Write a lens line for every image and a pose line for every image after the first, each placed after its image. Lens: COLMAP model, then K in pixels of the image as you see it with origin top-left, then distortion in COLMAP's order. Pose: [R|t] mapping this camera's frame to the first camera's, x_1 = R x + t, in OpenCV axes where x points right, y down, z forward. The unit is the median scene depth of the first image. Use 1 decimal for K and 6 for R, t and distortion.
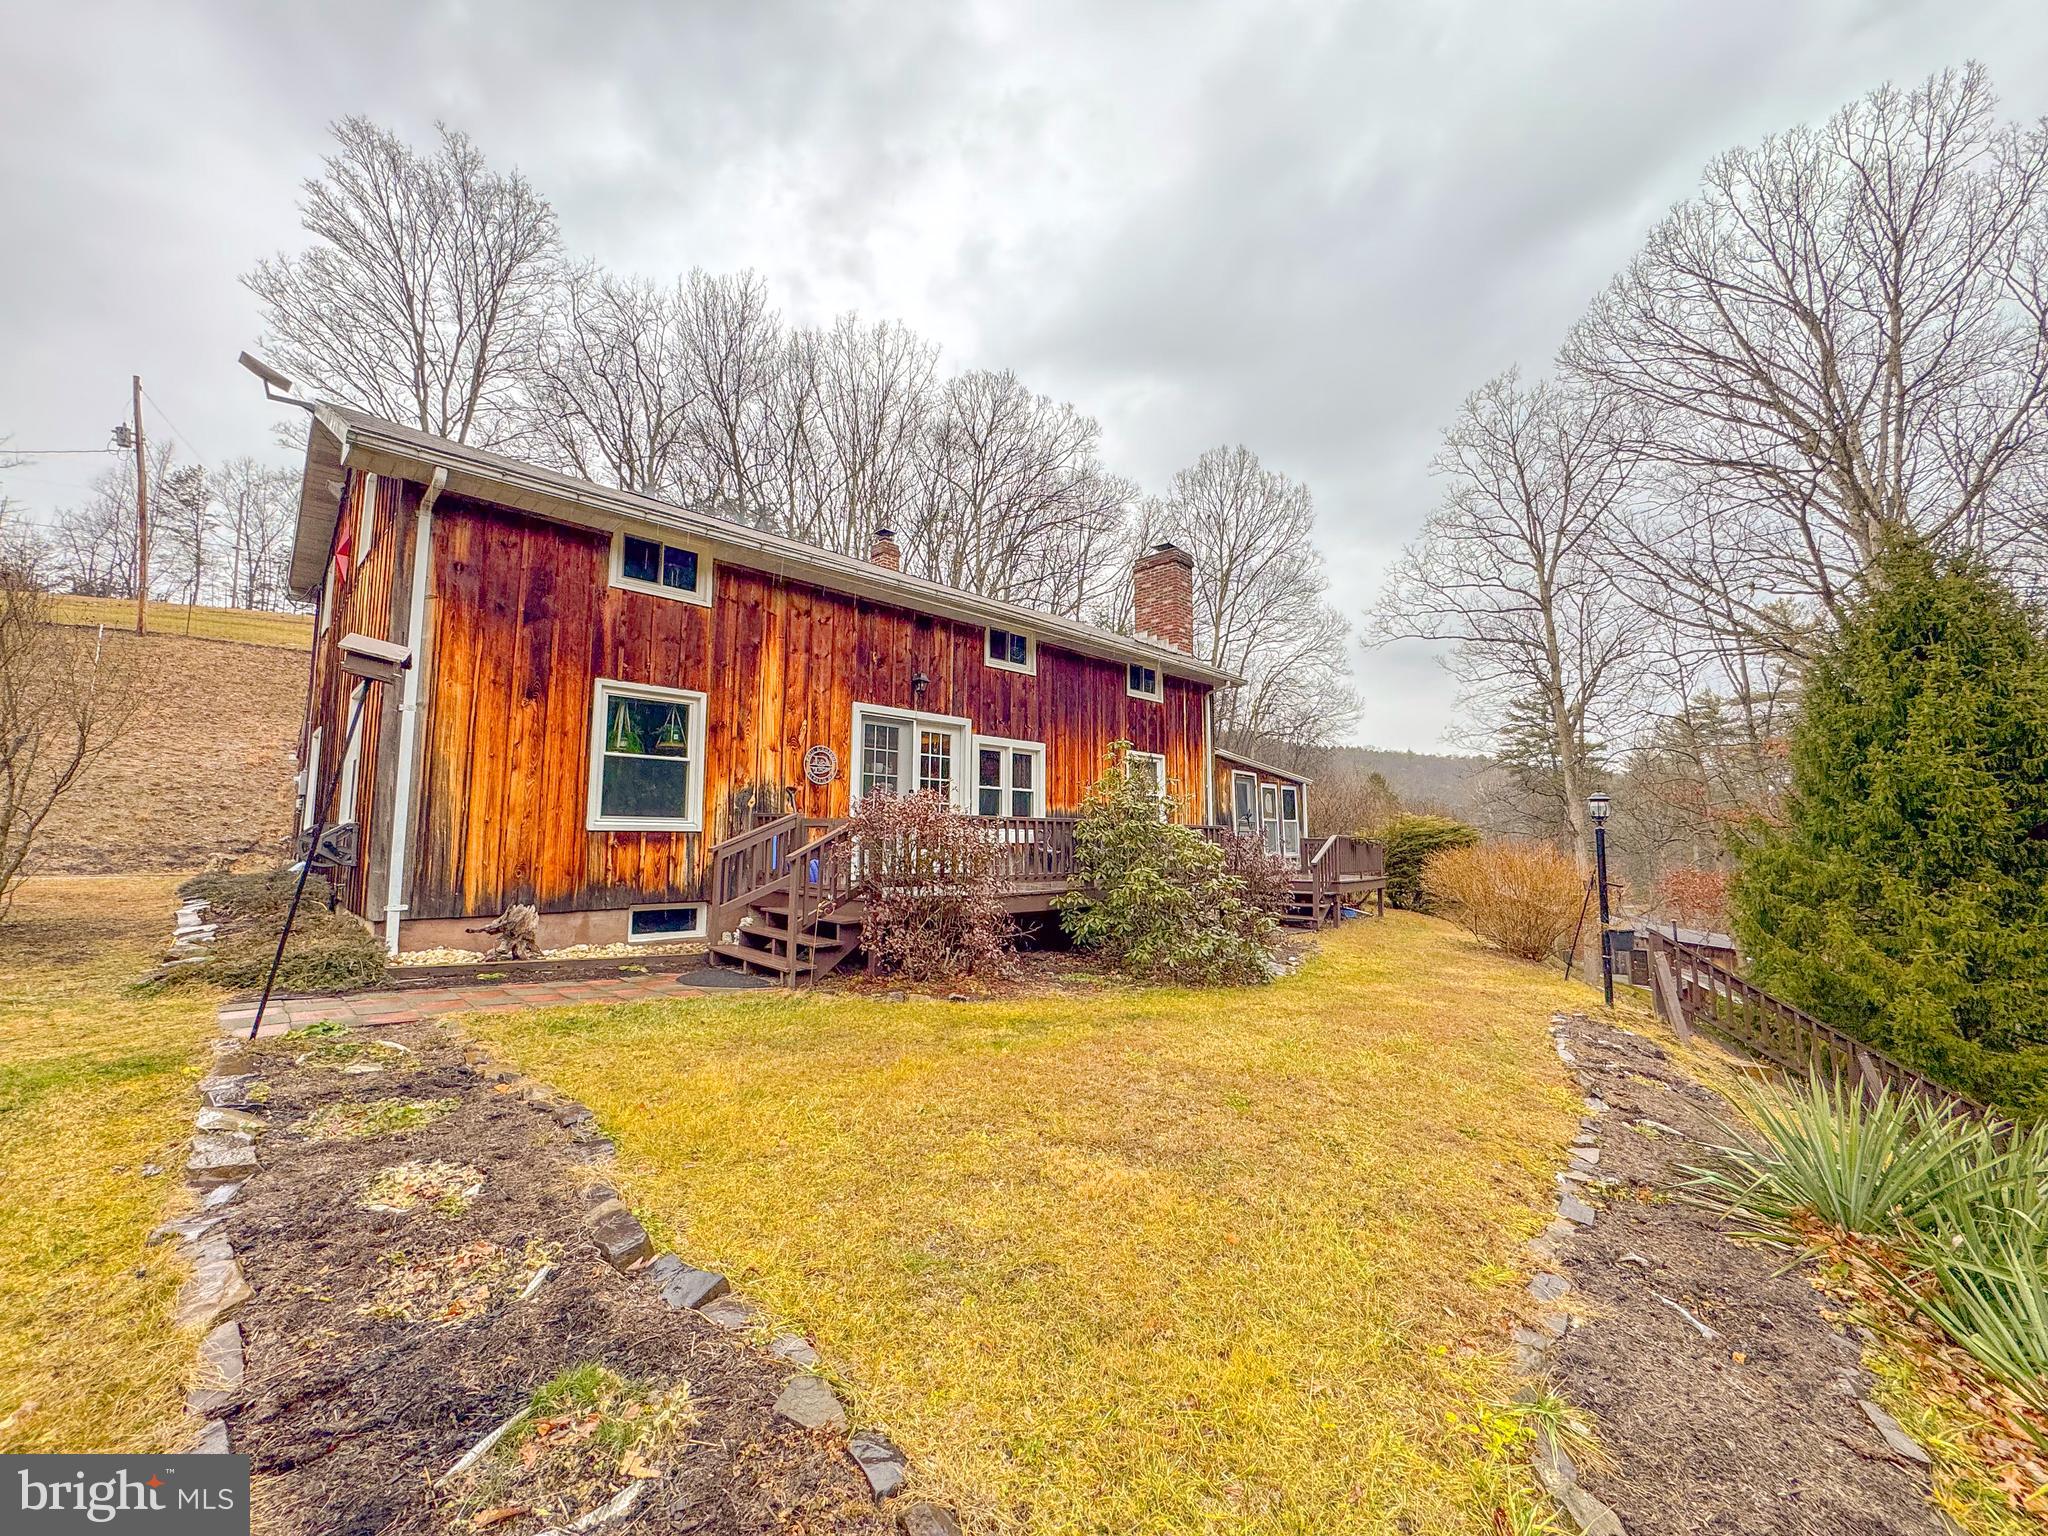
lens RADIAL K [[820.8, 0, 1023.8], [0, 820.8, 763.0], [0, 0, 1]] dist [-0.001700, 0.000432]
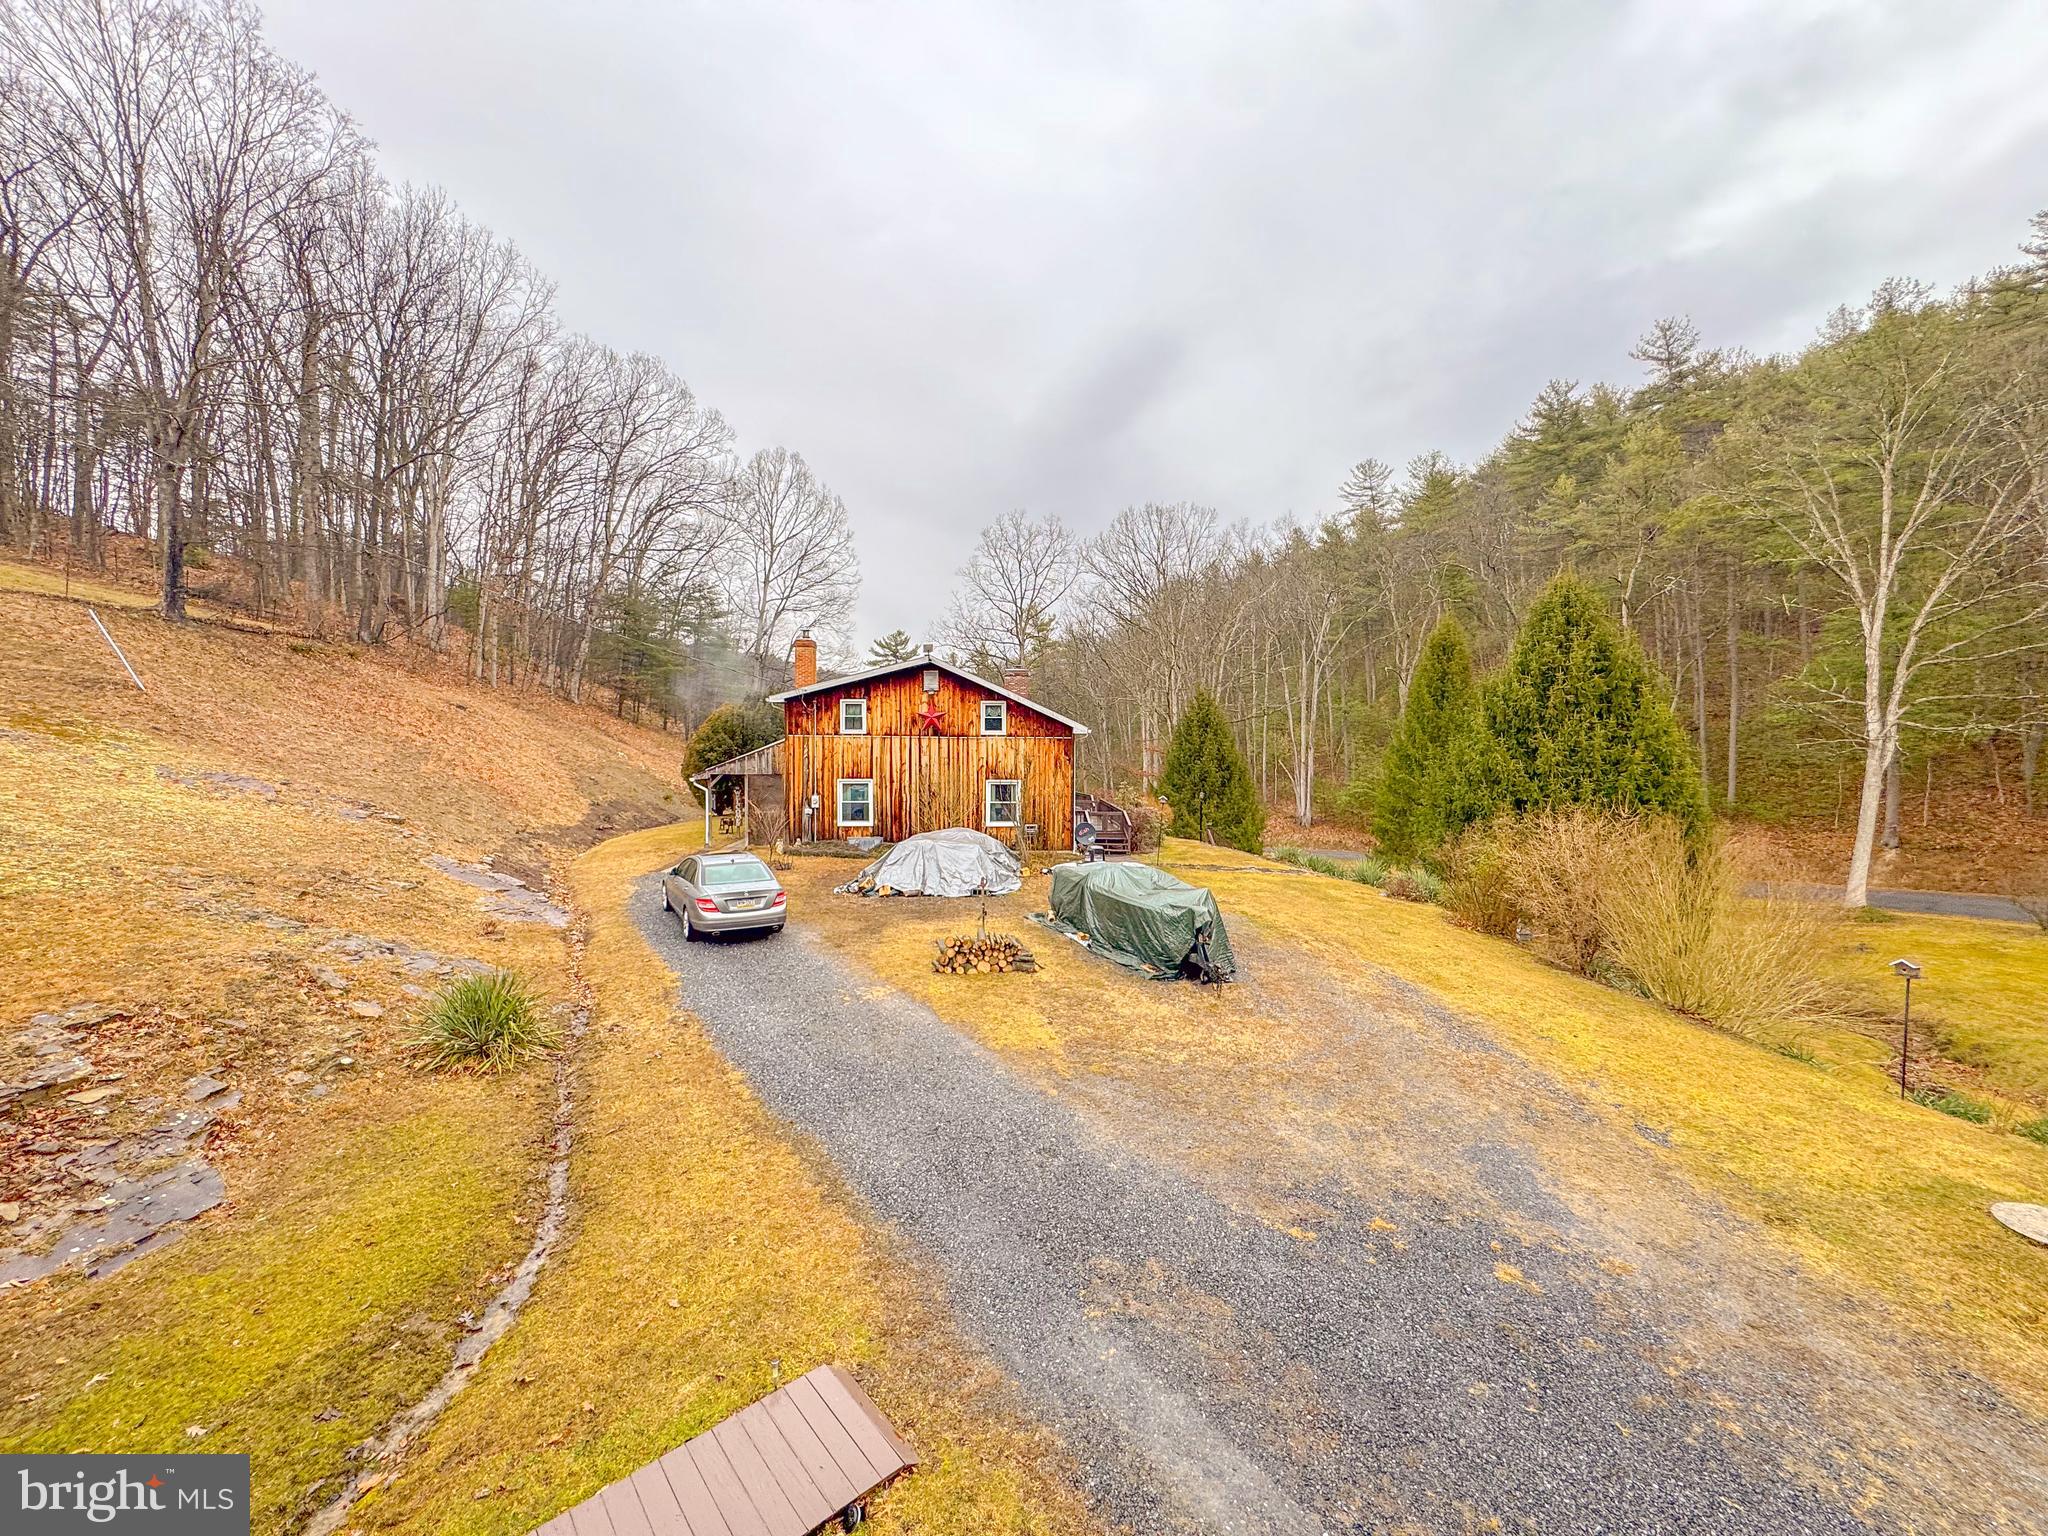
lens RADIAL K [[820.8, 0, 1023.8], [0, 820.8, 763.0], [0, 0, 1]] dist [-0.001700, 0.000432]
pose [[0.672097, -0.024767, 0.740049, -1.872352], [-0.078452, 0.991433, 0.104429, -0.297825], [-0.736295, -0.128244, 0.664397, -0.675780]]
